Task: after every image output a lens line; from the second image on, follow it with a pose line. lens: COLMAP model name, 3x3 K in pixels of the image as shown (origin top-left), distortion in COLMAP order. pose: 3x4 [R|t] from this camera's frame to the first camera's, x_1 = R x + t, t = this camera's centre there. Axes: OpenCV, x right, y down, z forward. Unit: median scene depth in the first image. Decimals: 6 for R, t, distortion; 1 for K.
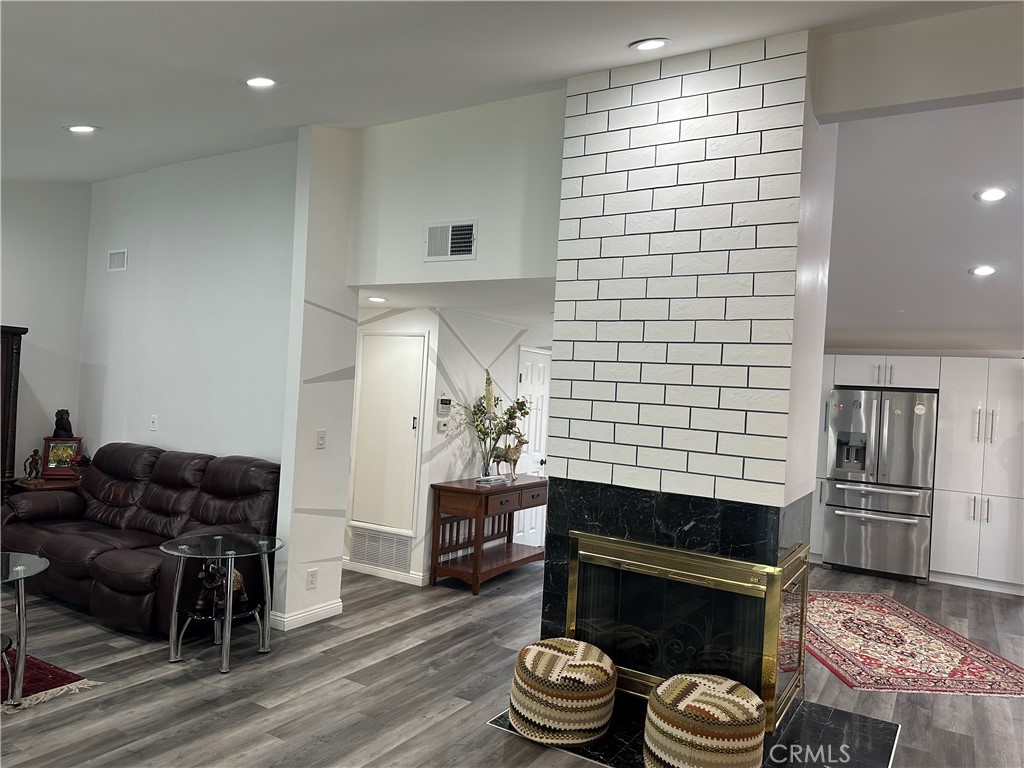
lens RADIAL K [[723.6, 0, 511.2], [0, 723.6, 375.0], [0, 0, 1]] dist [0.048372, -0.050715]
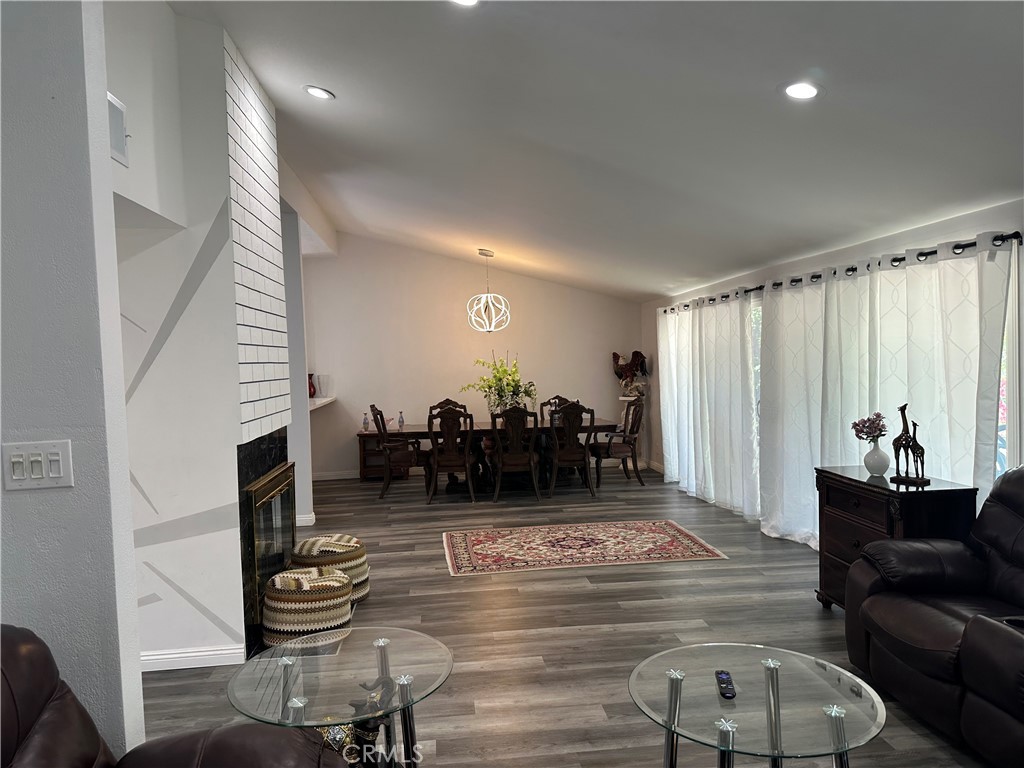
lens RADIAL K [[719.0, 0, 513.9], [0, 719.0, 387.6], [0, 0, 1]] dist [0.040005, -0.086783]
pose [[-0.614439, -0.073812, 0.785504, -0.763588], [-0.018903, 0.996706, 0.078871, -0.015501], [-0.788737, 0.033613, -0.613811, 1.073575]]
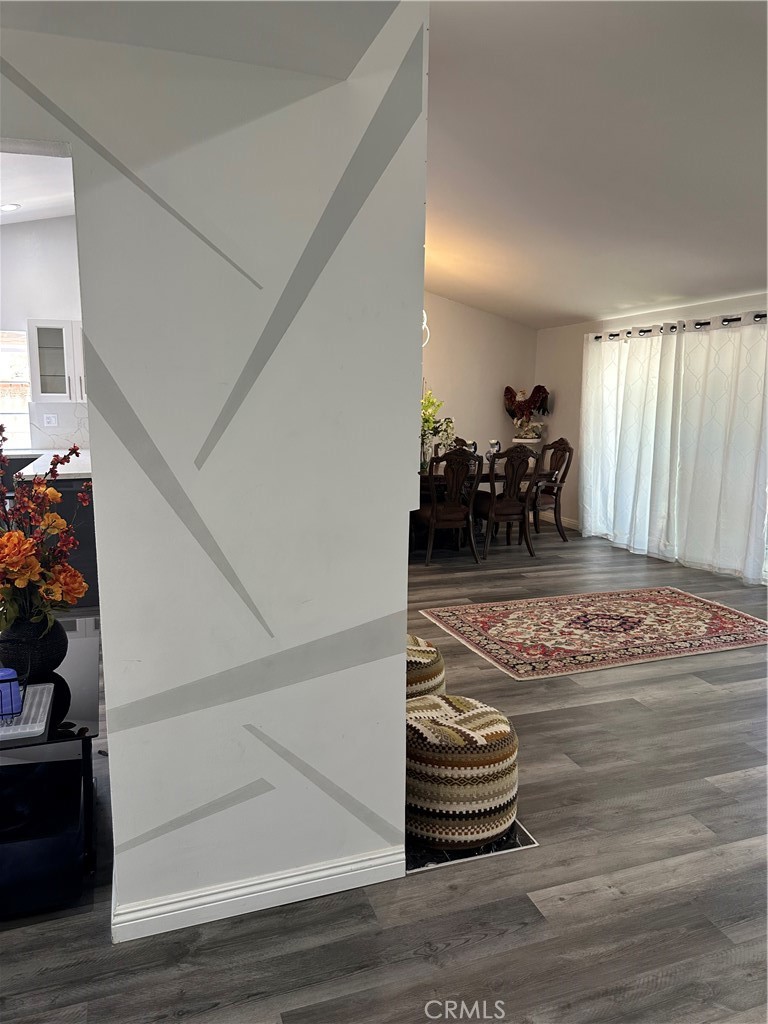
lens RADIAL K [[730.8, 0, 385.8], [0, 730.8, 510.9], [0, 0, 1]] dist [0.028786, -0.032794]
pose [[-0.772896, -0.162792, 0.613294, -0.220453], [-0.063350, 0.981498, 0.180691, 0.037216], [-0.631362, 0.100803, -0.768909, 1.180843]]
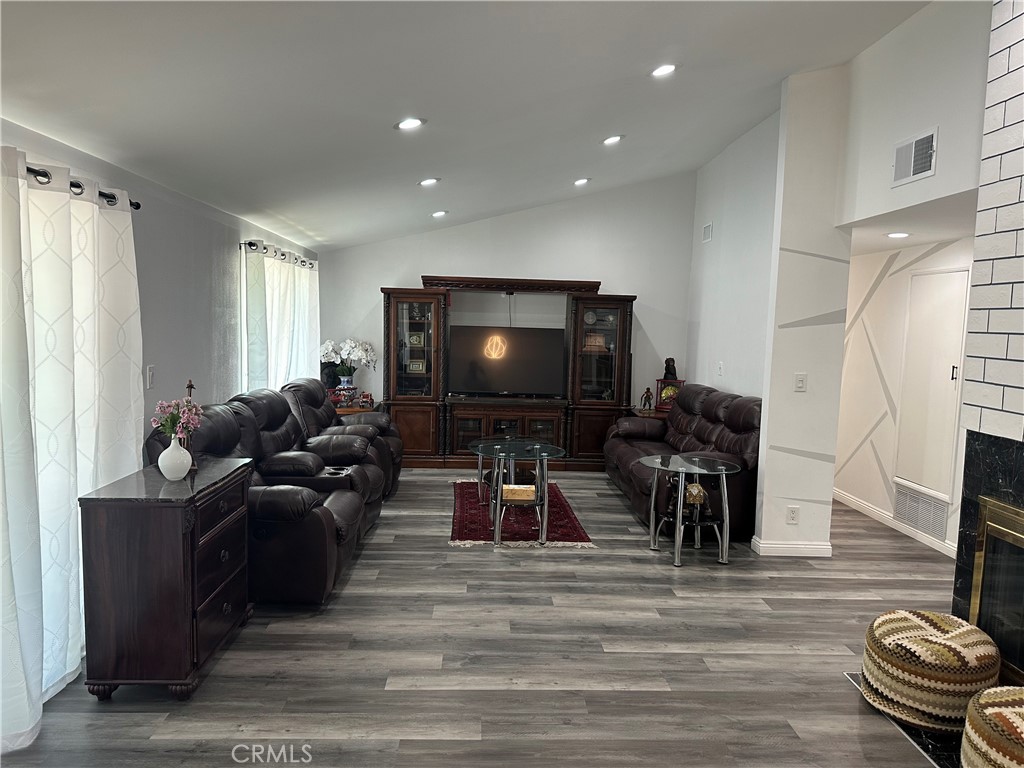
lens RADIAL K [[723.6, 0, 511.2], [0, 723.6, 375.0], [0, 0, 1]] dist [0.048372, -0.050715]
pose [[0.559245, 0.020557, -0.828748, 0.375321], [0.019113, 0.999107, 0.037680, 0.032518], [0.828782, -0.036912, 0.558352, 0.089470]]
